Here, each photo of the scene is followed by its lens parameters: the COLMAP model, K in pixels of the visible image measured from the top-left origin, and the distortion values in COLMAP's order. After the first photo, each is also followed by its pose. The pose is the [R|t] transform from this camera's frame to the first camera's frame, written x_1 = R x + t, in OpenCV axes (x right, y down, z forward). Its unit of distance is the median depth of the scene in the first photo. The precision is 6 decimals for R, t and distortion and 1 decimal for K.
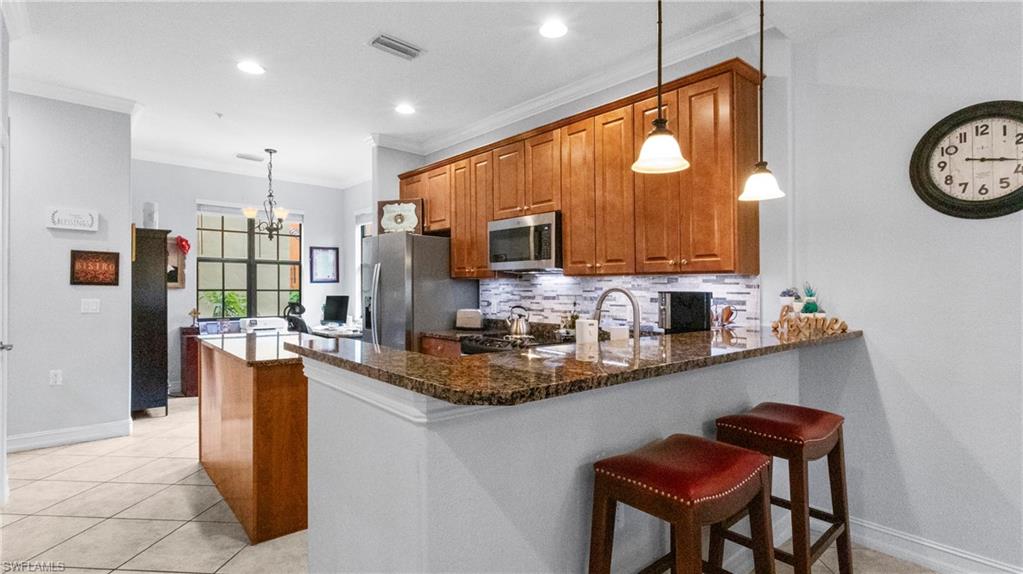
lens RADIAL K [[487.2, 0, 476.9], [0, 487.2, 284.1], [0, 0, 1]] dist [0.002472, 0.000538]
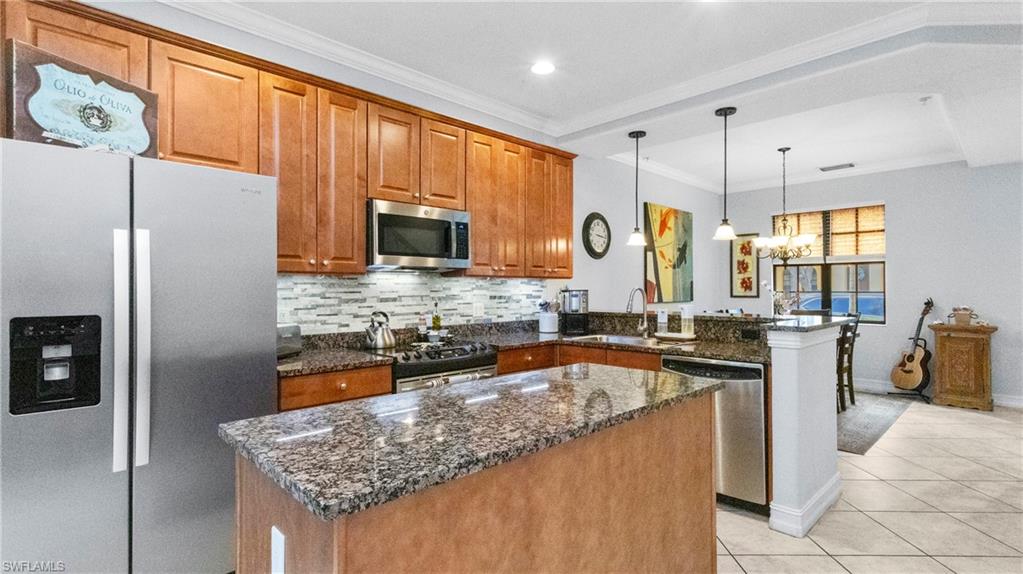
lens RADIAL K [[487.2, 0, 476.9], [0, 487.2, 284.1], [0, 0, 1]] dist [0.002472, 0.000538]
pose [[-0.050432, 0.003523, 0.998721, -0.735919], [-0.006019, 0.999975, -0.003831, 0.002805], [-0.998709, -0.006204, -0.050409, 0.904180]]
